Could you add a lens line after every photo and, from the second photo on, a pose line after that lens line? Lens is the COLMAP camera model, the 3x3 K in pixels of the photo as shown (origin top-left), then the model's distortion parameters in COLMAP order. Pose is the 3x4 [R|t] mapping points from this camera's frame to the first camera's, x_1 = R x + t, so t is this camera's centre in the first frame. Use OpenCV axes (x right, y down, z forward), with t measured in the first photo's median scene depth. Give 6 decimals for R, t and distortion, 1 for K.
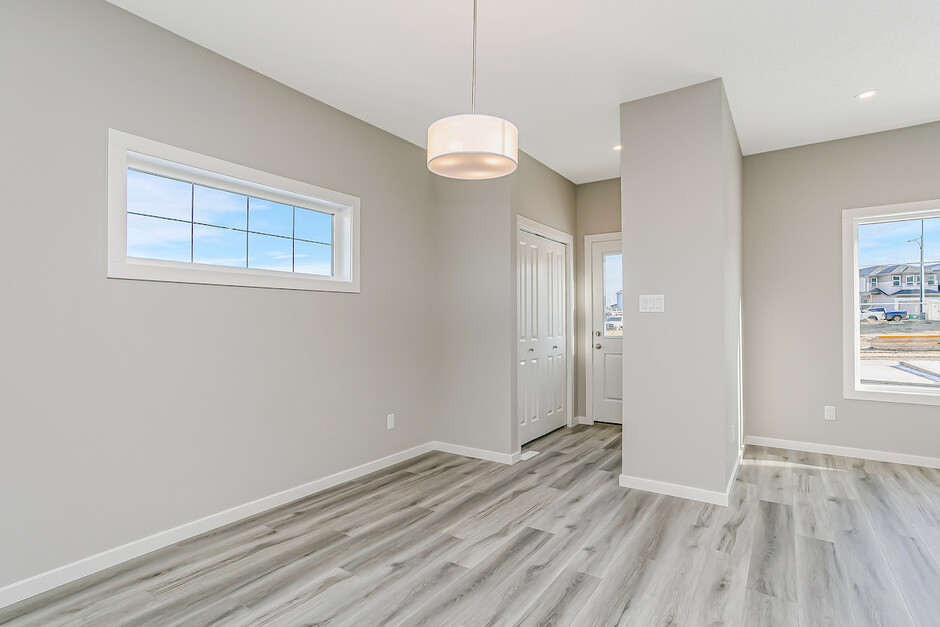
lens RADIAL K [[460.7, 0, 460.6], [0, 460.7, 315.9], [0, 0, 1]] dist [-0.023767, 0.020034]
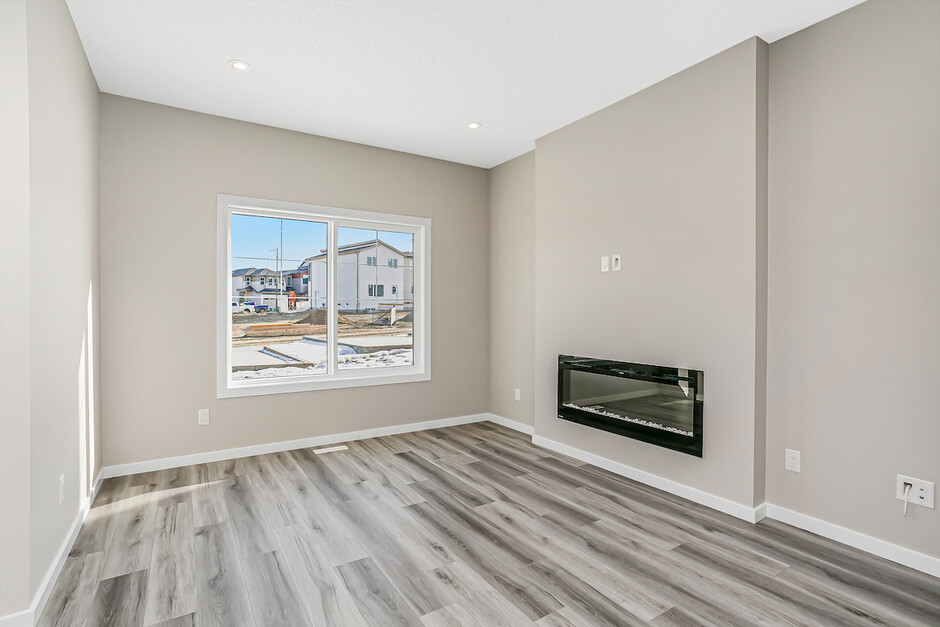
lens RADIAL K [[460.7, 0, 460.6], [0, 460.7, 315.9], [0, 0, 1]] dist [-0.023767, 0.020034]
pose [[0.391735, -0.005280, 0.920063, 0.210906], [-0.010808, 0.999888, 0.010340, 0.001345], [-0.920015, -0.013995, 0.391634, 0.222373]]
